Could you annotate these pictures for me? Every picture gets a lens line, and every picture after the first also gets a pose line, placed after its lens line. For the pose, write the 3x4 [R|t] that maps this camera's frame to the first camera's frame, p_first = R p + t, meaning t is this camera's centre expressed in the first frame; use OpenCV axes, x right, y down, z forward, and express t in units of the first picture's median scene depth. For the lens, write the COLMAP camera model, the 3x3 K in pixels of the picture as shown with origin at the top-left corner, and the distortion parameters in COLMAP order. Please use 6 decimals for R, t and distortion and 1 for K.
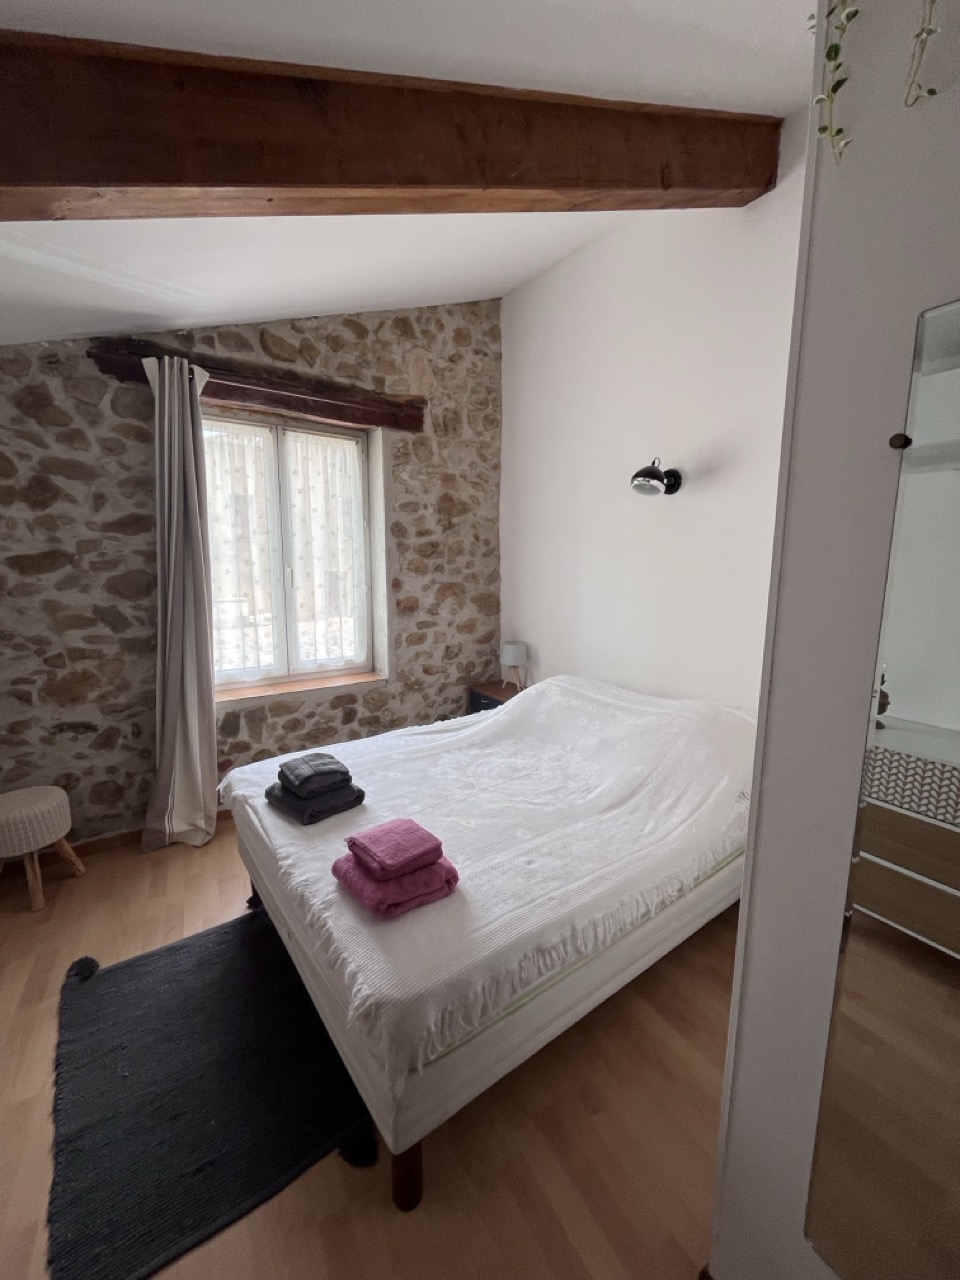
lens RADIAL K [[520.4, 0, 481.5], [0, 520.4, 637.1], [0, 0, 1]] dist [-0.002552, 0.000022]
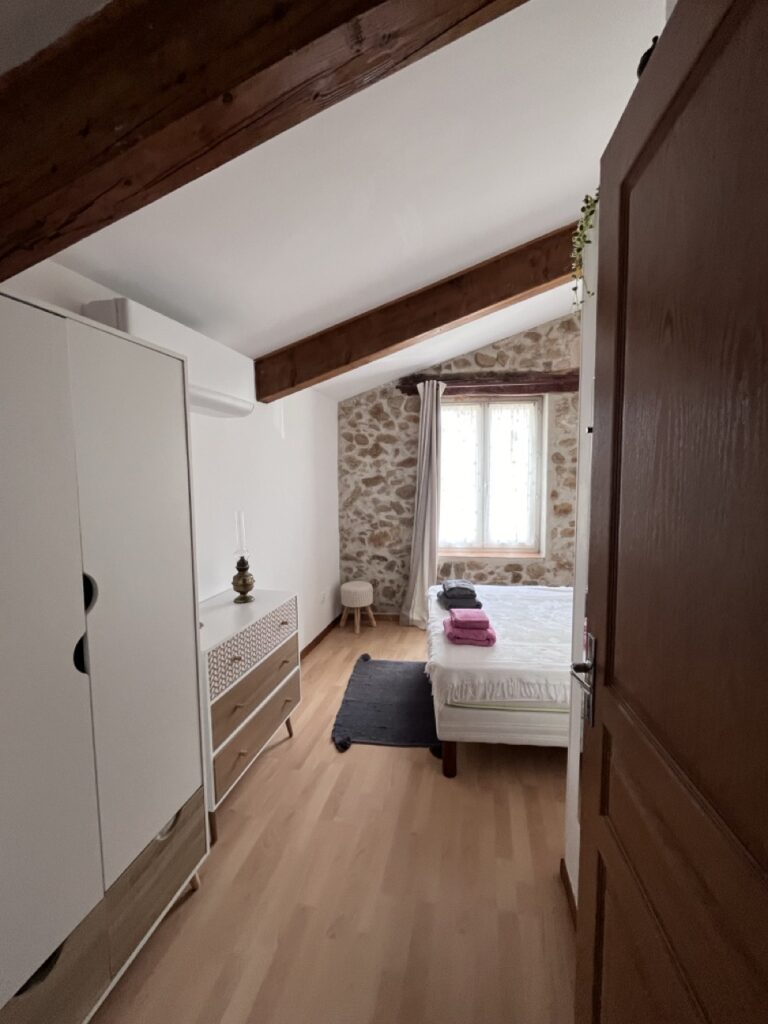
lens RADIAL K [[416.4, 0, 385.2], [0, 416.4, 509.7], [0, 0, 1]] dist [-0.002552, 0.000022]
pose [[0.738912, 0.041161, -0.672544, 0.370884], [-0.087939, 0.995486, -0.035691, 0.034873], [0.668039, 0.085515, 0.739196, -0.260524]]
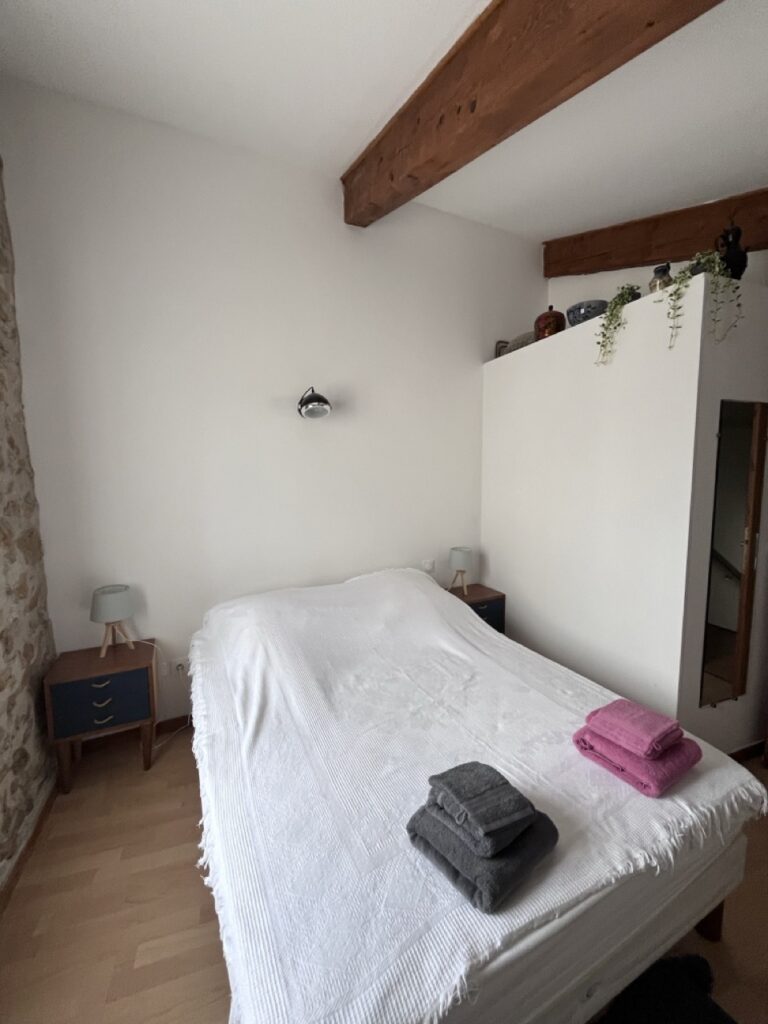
lens RADIAL K [[416.4, 0, 385.2], [0, 416.4, 509.7], [0, 0, 1]] dist [-0.002552, 0.000022]
pose [[0.179444, -0.104816, 0.978169, -0.595198], [0.158644, 0.984377, 0.076378, -0.114666], [-0.970892, 0.141475, 0.193269, 0.700073]]
